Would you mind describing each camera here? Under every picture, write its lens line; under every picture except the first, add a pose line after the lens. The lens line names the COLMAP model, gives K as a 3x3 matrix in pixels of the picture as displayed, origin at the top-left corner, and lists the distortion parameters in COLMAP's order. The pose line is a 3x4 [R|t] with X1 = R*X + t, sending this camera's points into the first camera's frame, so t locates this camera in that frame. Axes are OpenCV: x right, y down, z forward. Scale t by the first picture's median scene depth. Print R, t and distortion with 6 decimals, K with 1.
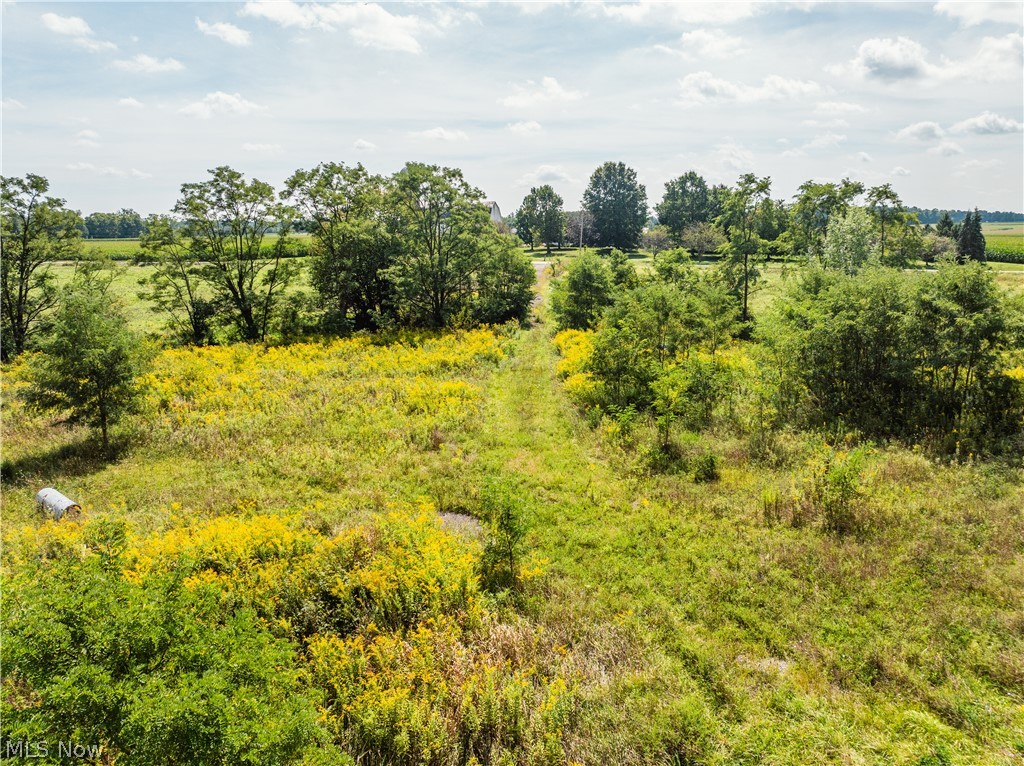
lens RADIAL K [[714.2, 0, 510.1], [0, 714.2, 388.1], [0, 0, 1]] dist [-0.046689, 0.019980]
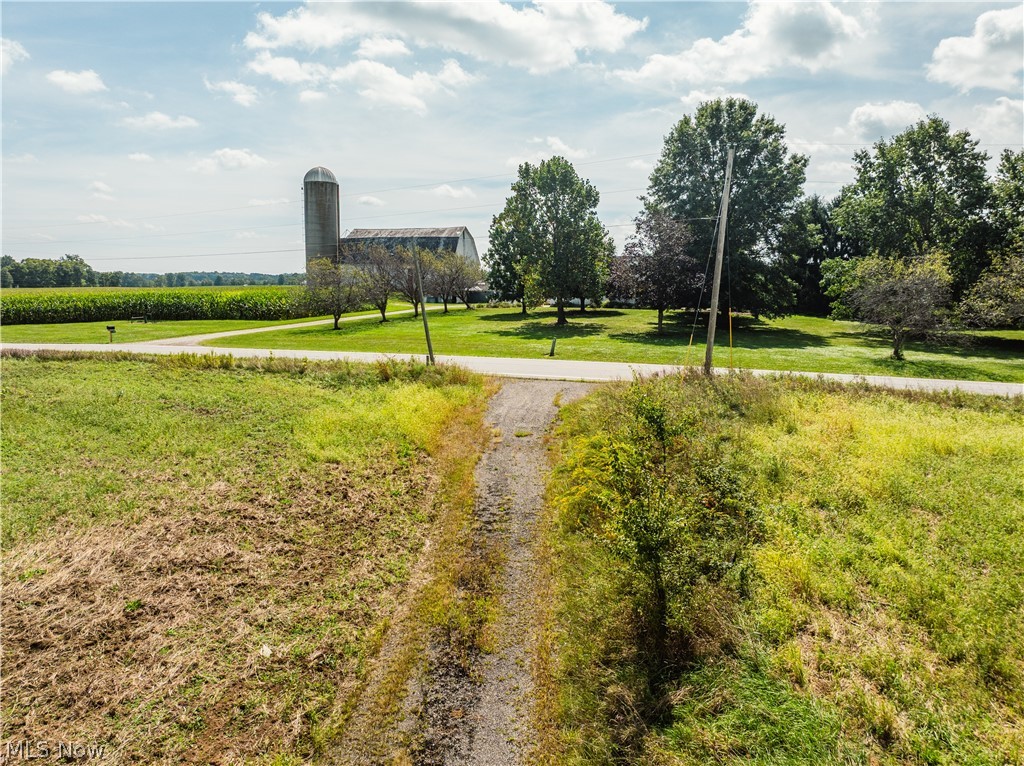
lens RADIAL K [[714.2, 0, 513.5], [0, 714.2, 378.8], [0, 0, 1]] dist [-0.046689, 0.019980]
pose [[0.999969, 0.007804, -0.001017, 0.019926], [-0.007863, 0.996168, -0.087104, -0.090826], [0.000333, 0.087110, 0.996199, 0.442509]]
